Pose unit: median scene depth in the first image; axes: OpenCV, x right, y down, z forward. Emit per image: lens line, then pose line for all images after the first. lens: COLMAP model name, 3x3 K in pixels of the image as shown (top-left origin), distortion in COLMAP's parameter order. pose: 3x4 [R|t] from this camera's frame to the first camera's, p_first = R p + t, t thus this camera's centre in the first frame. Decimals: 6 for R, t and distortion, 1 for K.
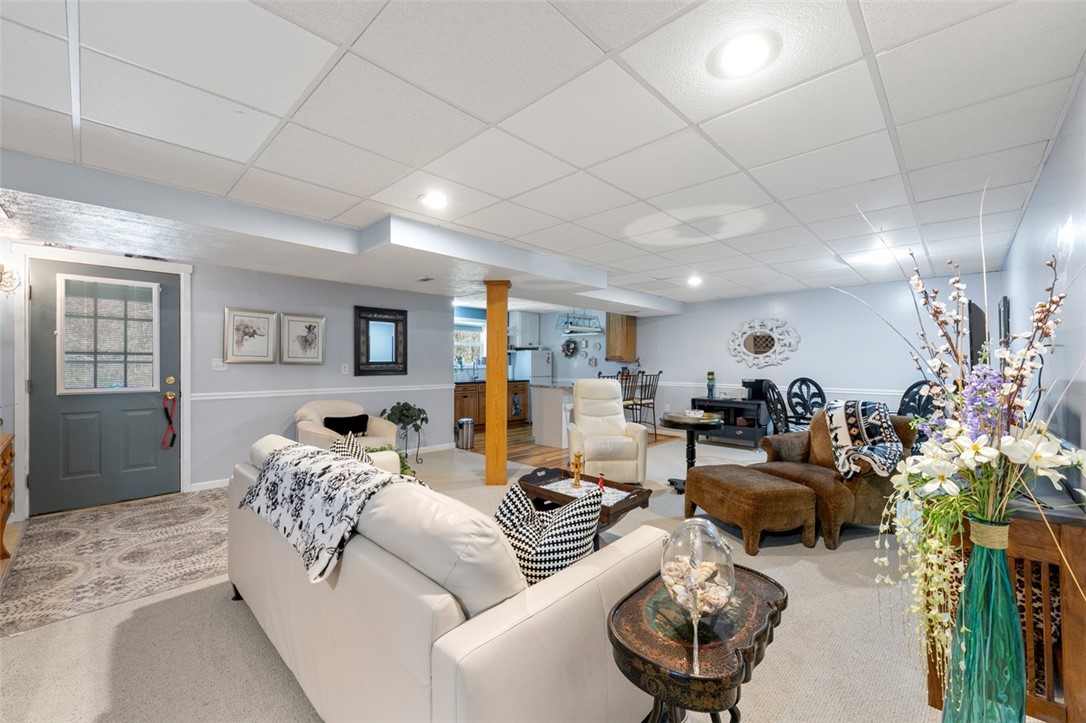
lens RADIAL K [[428.7, 0, 538.3], [0, 428.7, 363.0], [0, 0, 1]] dist [0.007406, -0.003727]
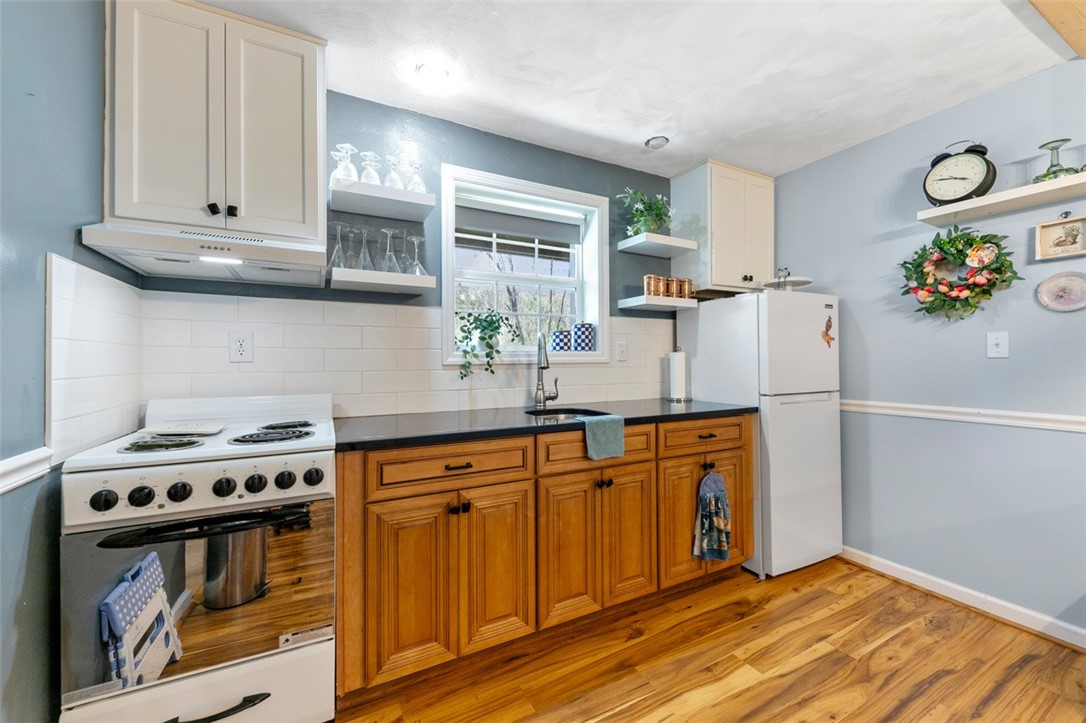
lens RADIAL K [[428.7, 0, 544.2], [0, 428.7, 359.3], [0, 0, 1]] dist [0.007406, -0.003727]
pose [[0.951839, -0.004039, -0.306571, -0.137523], [0.004115, 0.999991, -0.000397, 0.023061], [0.306570, -0.000883, 0.951848, 1.557311]]
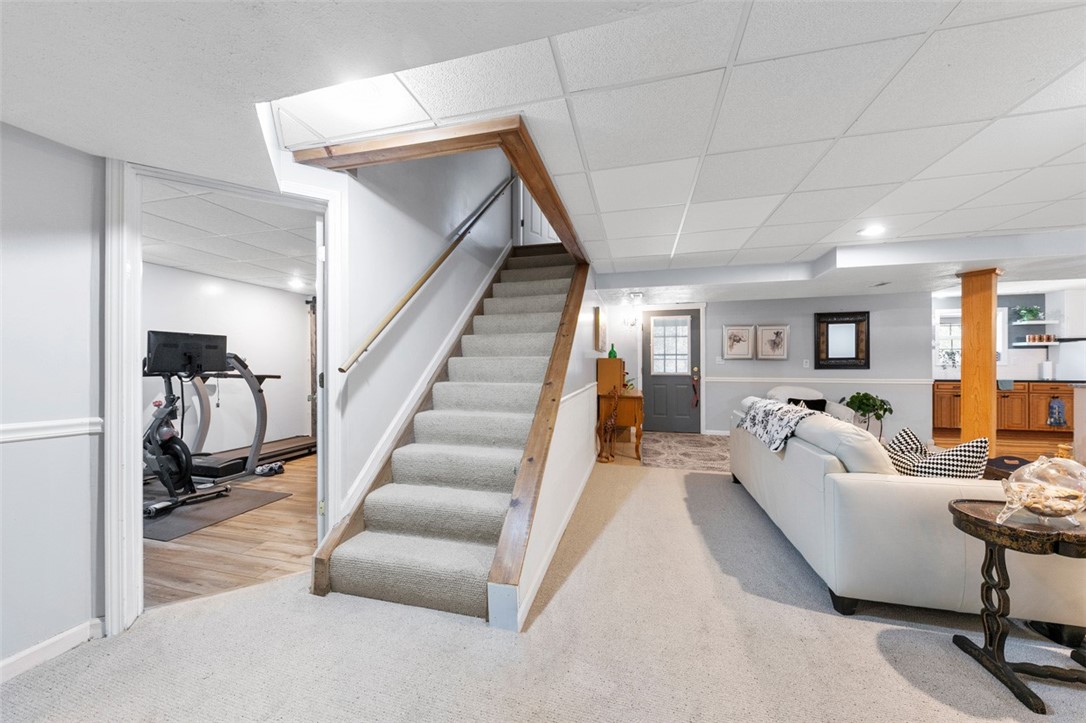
lens RADIAL K [[365.1, 0, 545.2], [0, 365.1, 365.3], [0, 0, 1]] dist [-0.000940, -0.000827]
pose [[0.484232, 0.000358, -0.874940, 0.159788], [0.003841, 0.999989, 0.002535, 0.017119], [0.874931, -0.004589, 0.484225, -0.267963]]
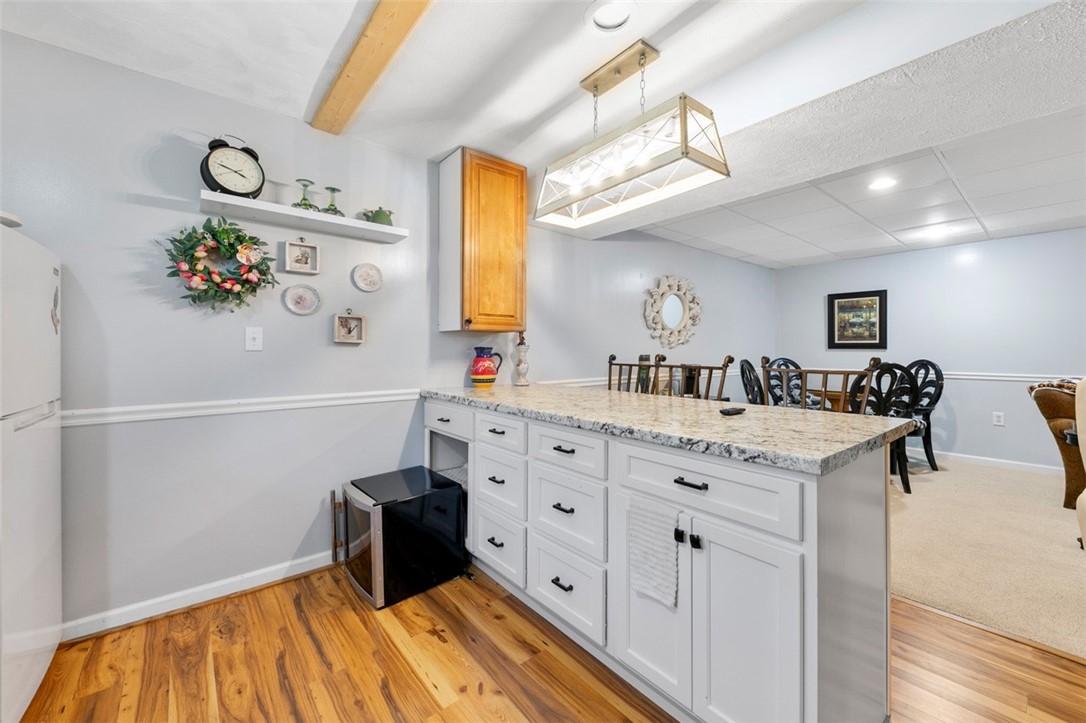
lens RADIAL K [[428.7, 0, 543.1], [0, 428.7, 346.3], [0, 0, 1]] dist [0.007406, -0.003727]
pose [[0.108178, 0.007306, 0.994105, -0.282698], [-0.002086, 0.999972, -0.007122, 0.021101], [-0.994129, -0.001303, 0.108190, 1.753910]]
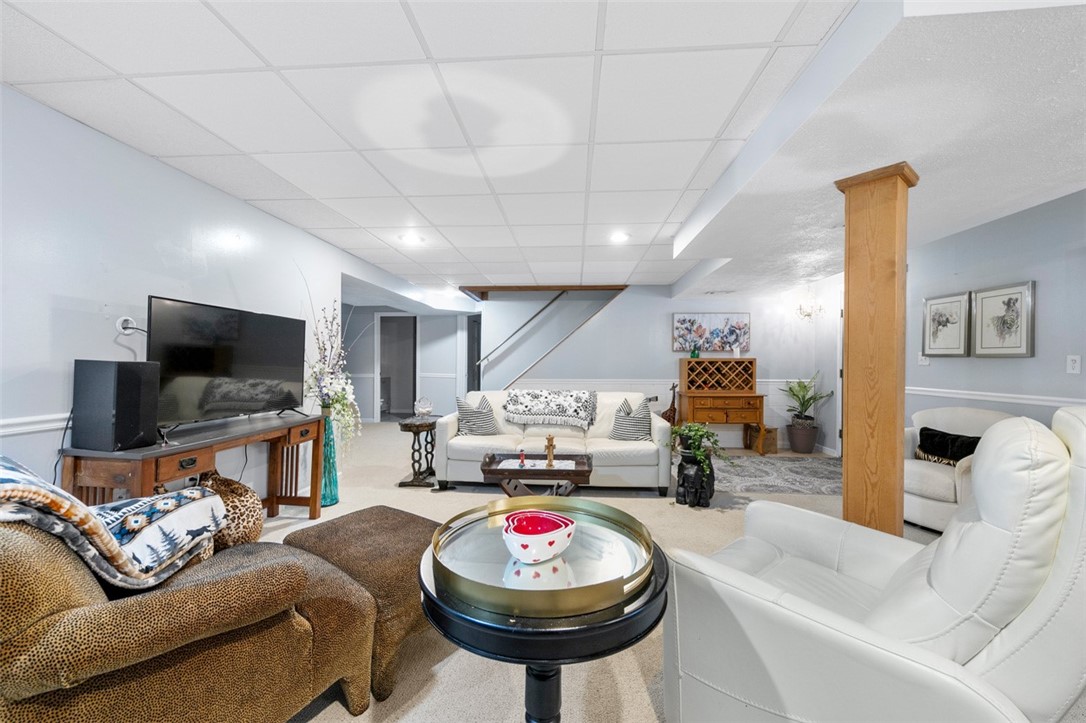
lens RADIAL K [[428.7, 0, 545.6], [0, 428.7, 362.1], [0, 0, 1]] dist [0.007406, -0.003727]
pose [[-0.758532, -0.007227, -0.651596, 0.539092], [-0.003601, 0.999970, -0.006899, 0.021078], [0.651626, -0.002887, -0.758535, 1.228933]]
